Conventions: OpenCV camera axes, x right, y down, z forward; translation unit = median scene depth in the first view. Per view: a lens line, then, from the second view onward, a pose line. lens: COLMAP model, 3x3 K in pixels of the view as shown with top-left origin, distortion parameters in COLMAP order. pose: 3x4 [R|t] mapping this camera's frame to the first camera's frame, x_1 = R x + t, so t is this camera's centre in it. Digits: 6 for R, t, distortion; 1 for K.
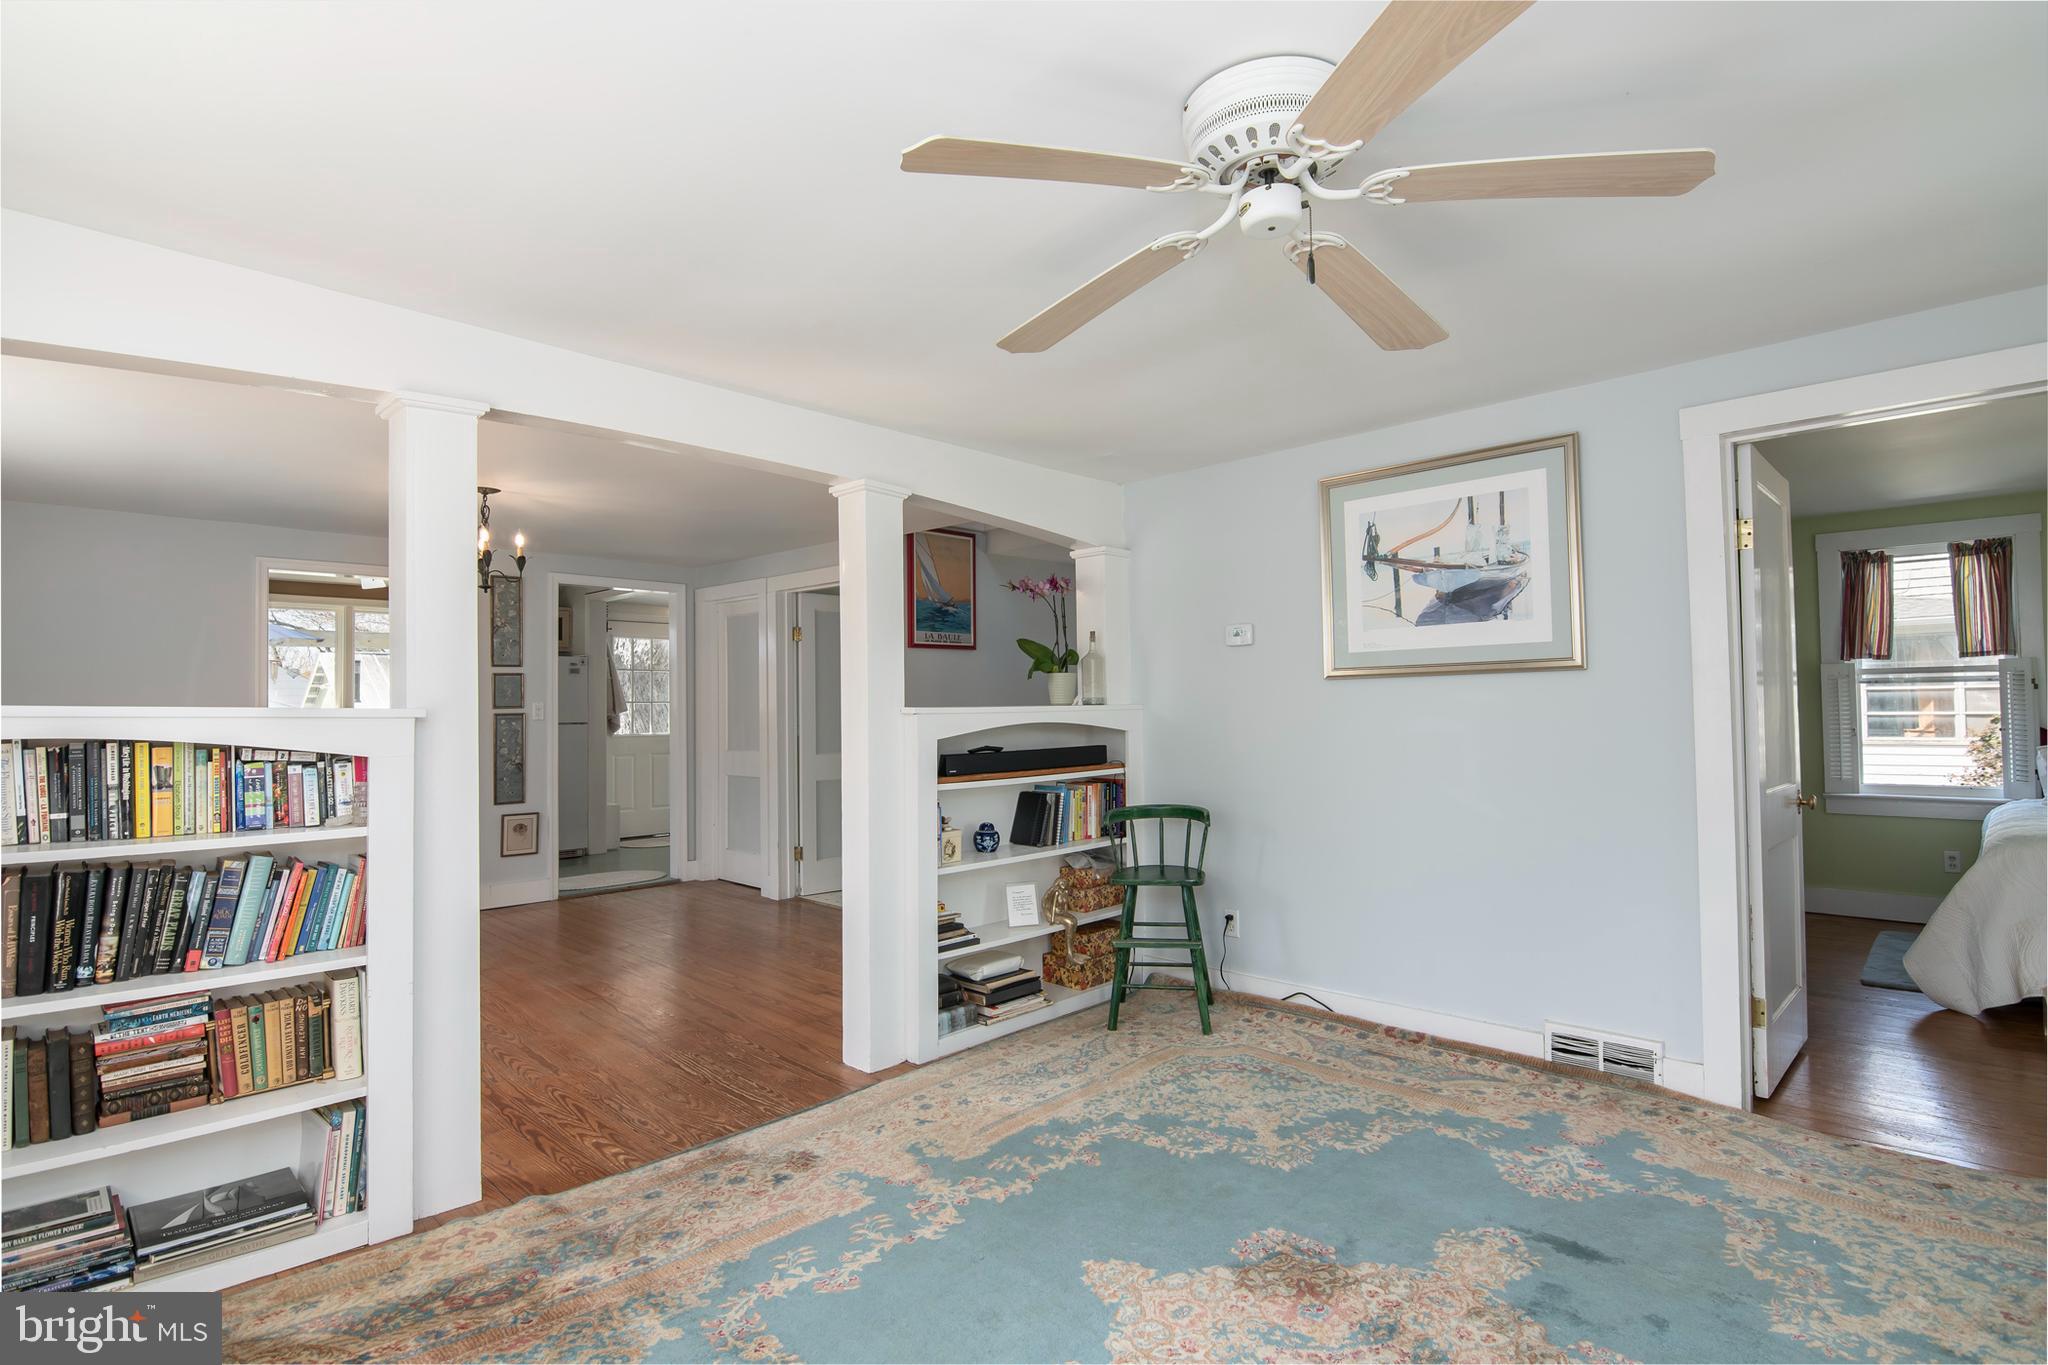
lens RADIAL K [[1012.8, 0, 1012.8], [0, 1012.8, 676.3], [0, 0, 1]] dist [-0.020503, -0.000339]
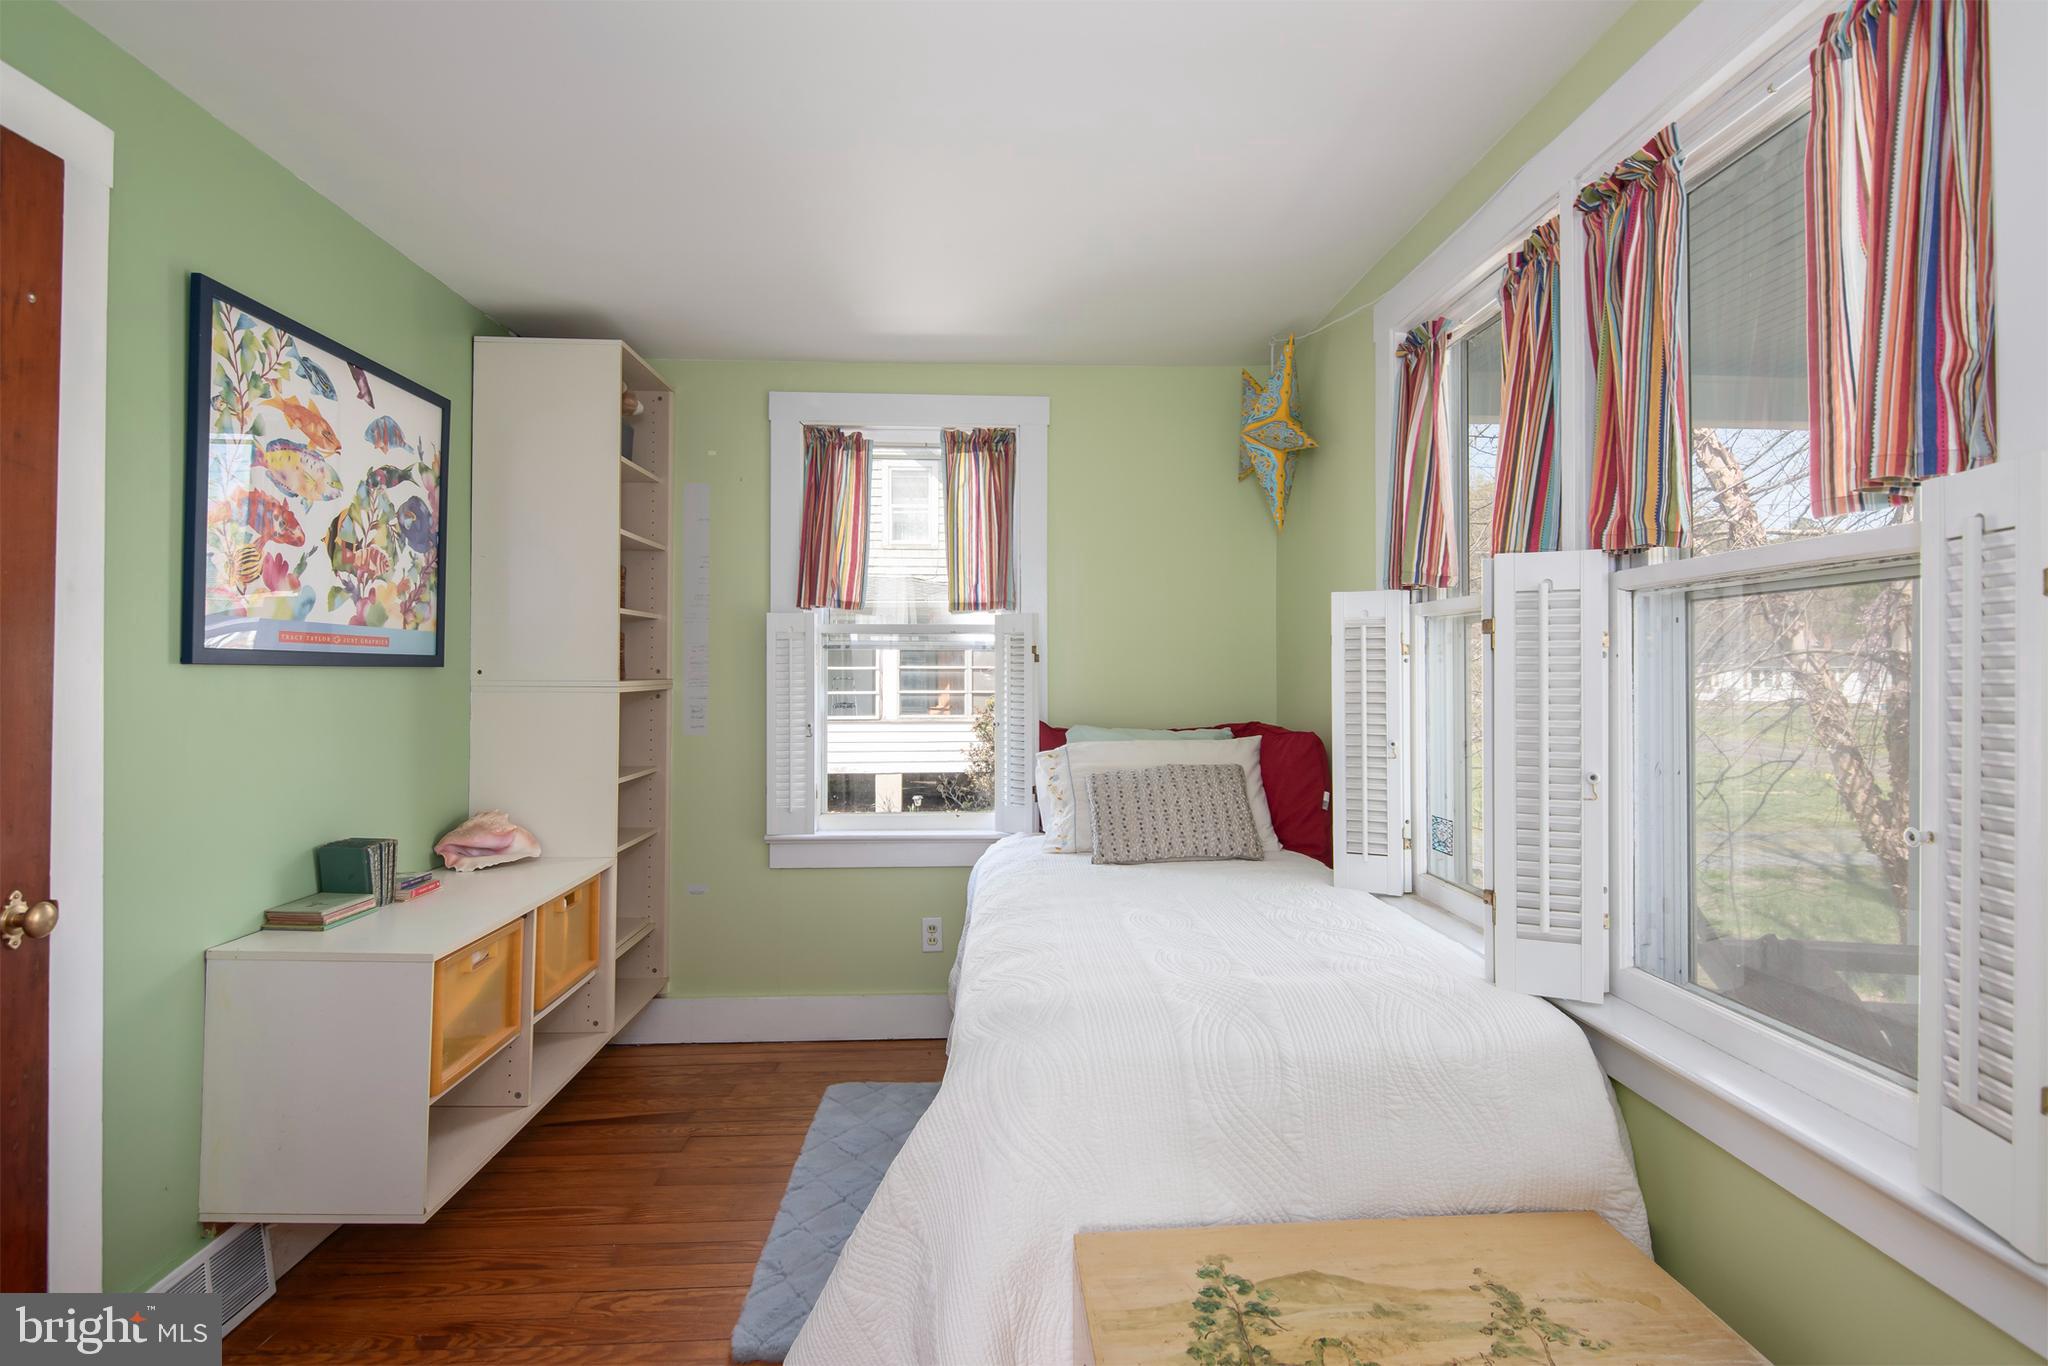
lens RADIAL K [[1005.4, 0, 1020.2], [0, 1005.4, 685.0], [0, 0, 1]] dist [-0.020290, -0.001038]
pose [[0.692816, 0.005009, 0.721097, 0.518046], [-0.028900, 0.999365, 0.020824, 0.013560], [-0.720535, -0.035267, 0.692521, 0.517867]]
